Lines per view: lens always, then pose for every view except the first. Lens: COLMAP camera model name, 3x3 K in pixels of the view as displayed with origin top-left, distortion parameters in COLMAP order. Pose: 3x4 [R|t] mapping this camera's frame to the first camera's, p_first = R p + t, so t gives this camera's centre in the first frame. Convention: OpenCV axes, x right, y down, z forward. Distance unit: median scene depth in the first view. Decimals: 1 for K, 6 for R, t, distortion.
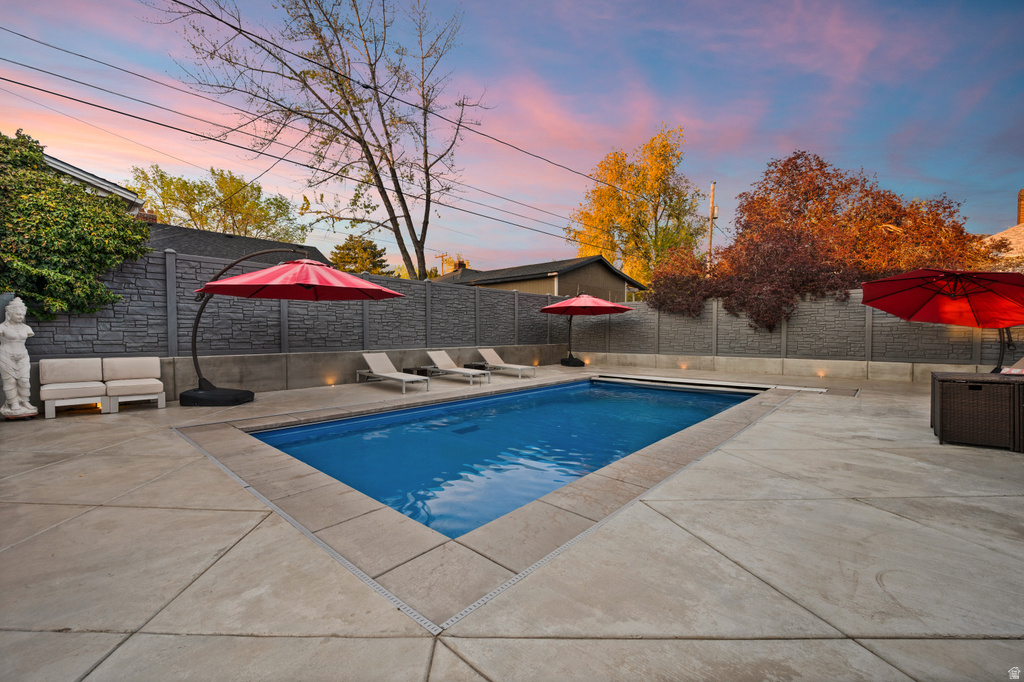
lens RADIAL K [[414.7, 0, 525.7], [0, 414.7, 345.2], [0, 0, 1]] dist [-0.000592, -0.000321]
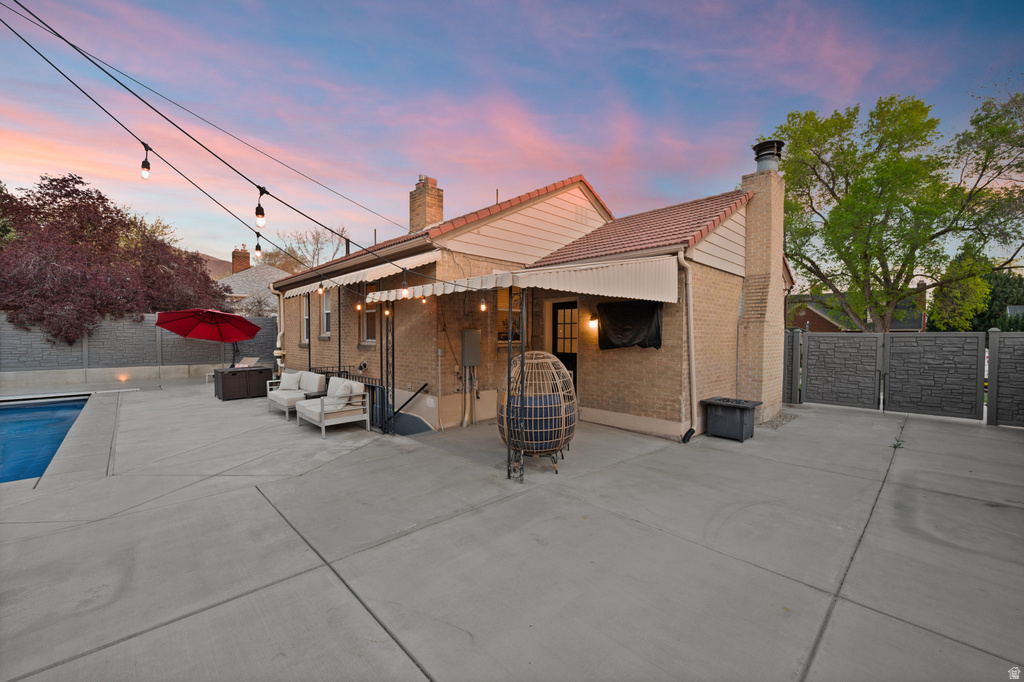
lens RADIAL K [[414.7, 0, 507.7], [0, 414.7, 349.9], [0, 0, 1]] dist [-0.000592, -0.000321]
pose [[0.108081, -0.032427, 0.993613, -0.371228], [0.025519, 0.999229, 0.029835, -0.023163], [-0.993815, 0.022132, 0.108825, -0.273905]]
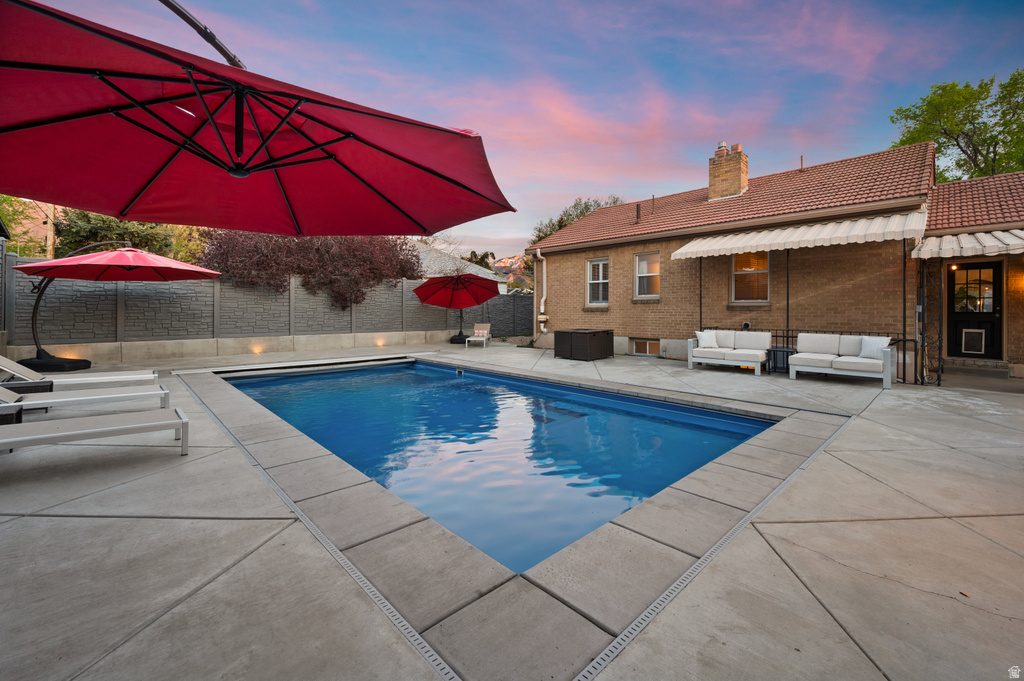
lens RADIAL K [[415.0, 0, 519.9], [0, 415.0, 311.6], [0, 0, 1]] dist [-0.001656, -0.000265]
pose [[0.098802, 0.001458, 0.995106, -0.448833], [0.026648, 0.999636, -0.004111, -0.010899], [-0.994750, 0.026924, 0.098728, 0.407830]]
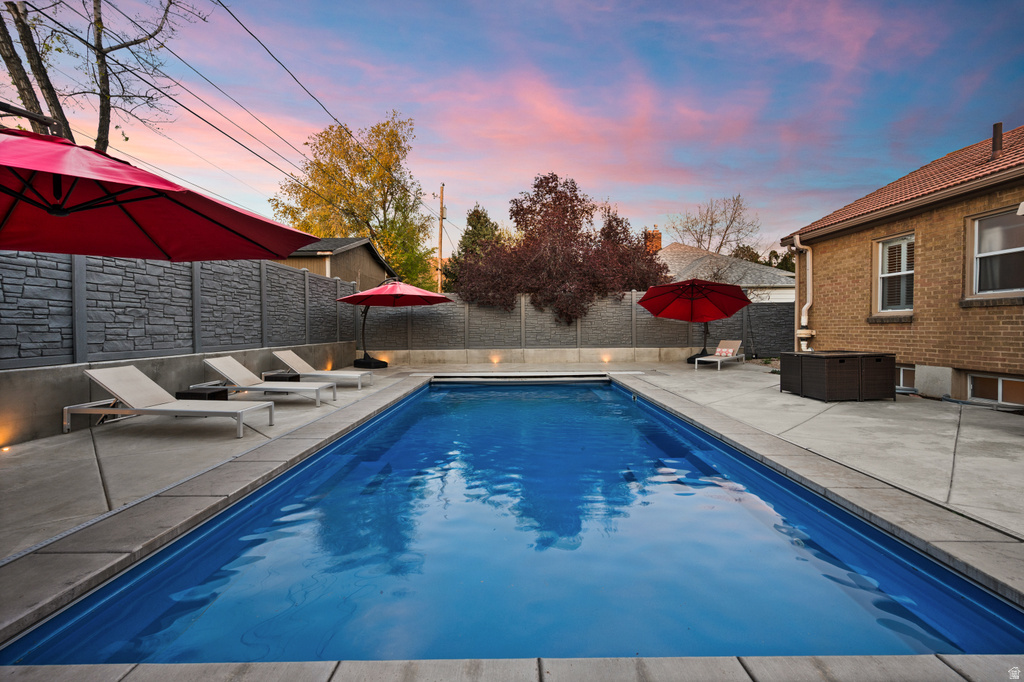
lens RADIAL K [[414.7, 0, 513.6], [0, 414.7, 334.4], [0, 0, 1]] dist [-0.000592, -0.000321]
pose [[0.748588, -0.015561, 0.662853, -0.267001], [0.025816, 0.999651, -0.005688, -0.004723], [-0.662533, 0.021370, 0.748728, 0.240935]]
